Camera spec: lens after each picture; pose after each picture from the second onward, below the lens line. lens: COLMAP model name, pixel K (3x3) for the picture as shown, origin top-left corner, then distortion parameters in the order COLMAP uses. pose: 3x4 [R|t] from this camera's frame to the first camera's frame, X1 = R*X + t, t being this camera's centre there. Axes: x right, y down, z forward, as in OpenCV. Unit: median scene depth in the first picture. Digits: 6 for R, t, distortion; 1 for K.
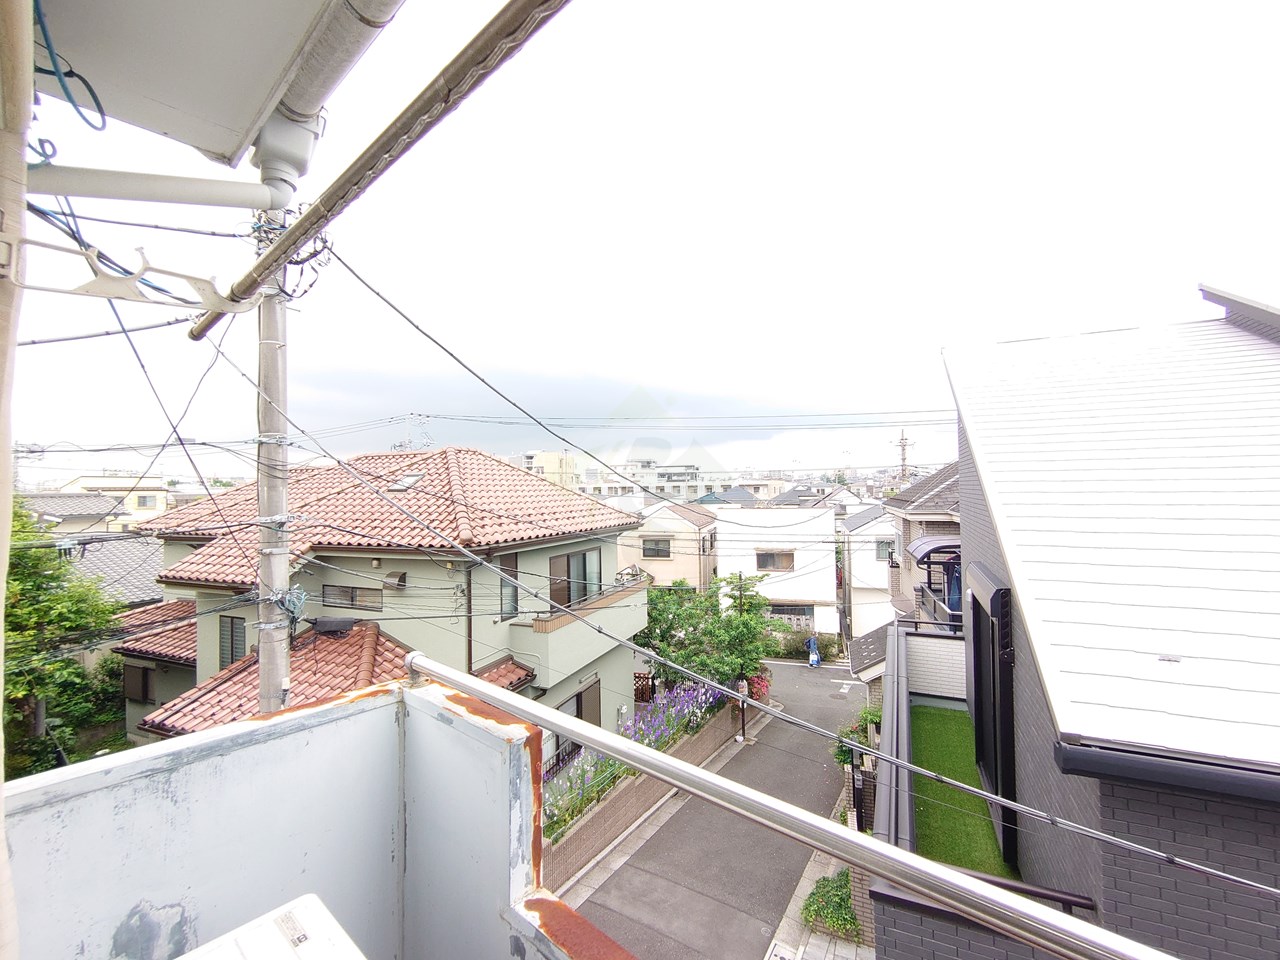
lens RADIAL K [[536.6, 0, 640.0], [0, 536.6, 480.0], [0, 0, 1]] dist [-0.001379, -0.000418]
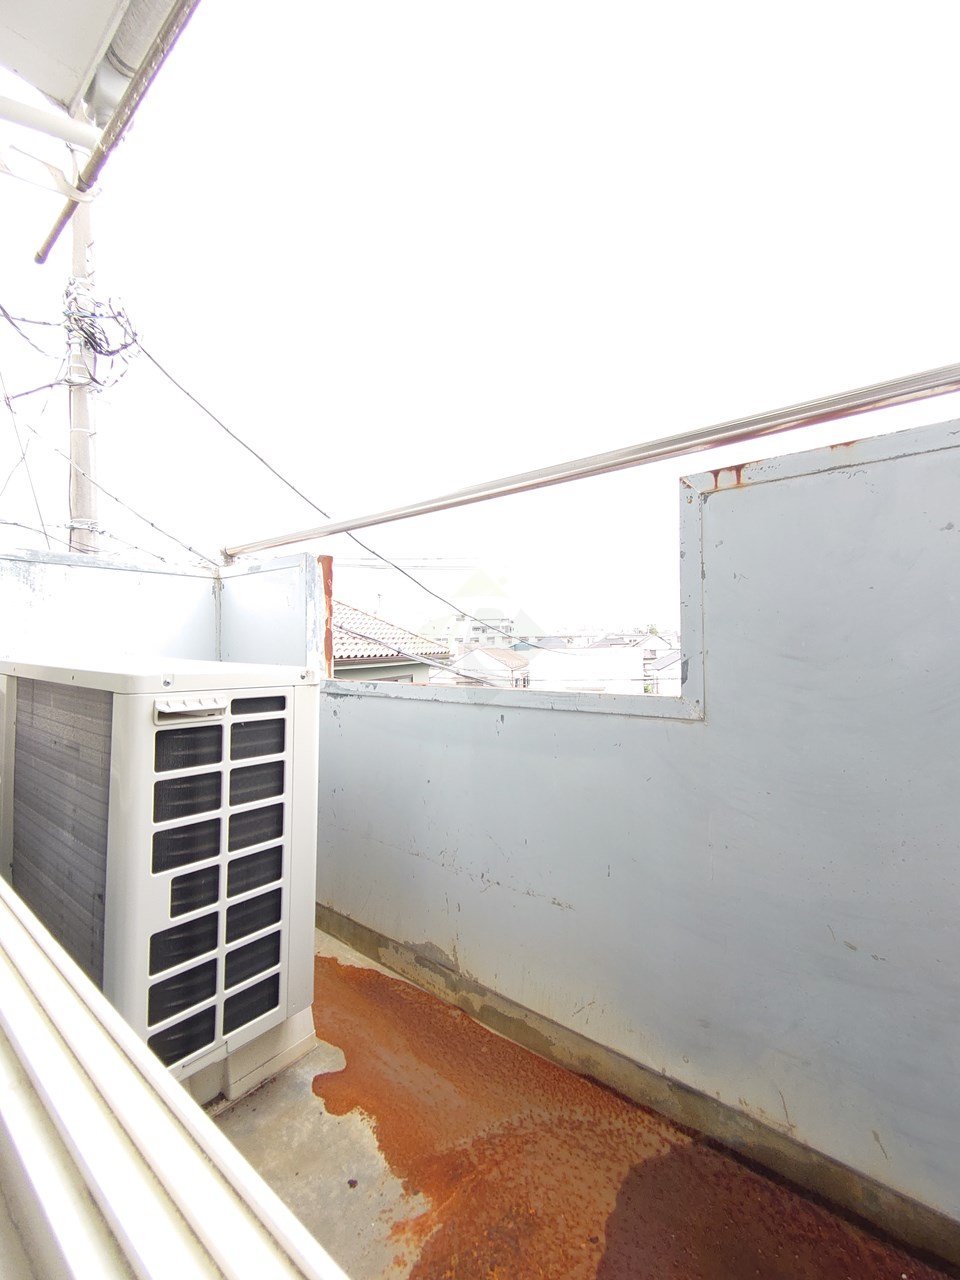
lens RADIAL K [[536.6, 0, 480.0], [0, 536.6, 640.0], [0, 0, 1]] dist [-0.001379, -0.000418]
pose [[0.998959, -0.006665, 0.045124, 0.023011], [0.006502, 0.999972, 0.003744, 0.145215], [-0.045148, -0.003447, 0.998974, -0.059579]]
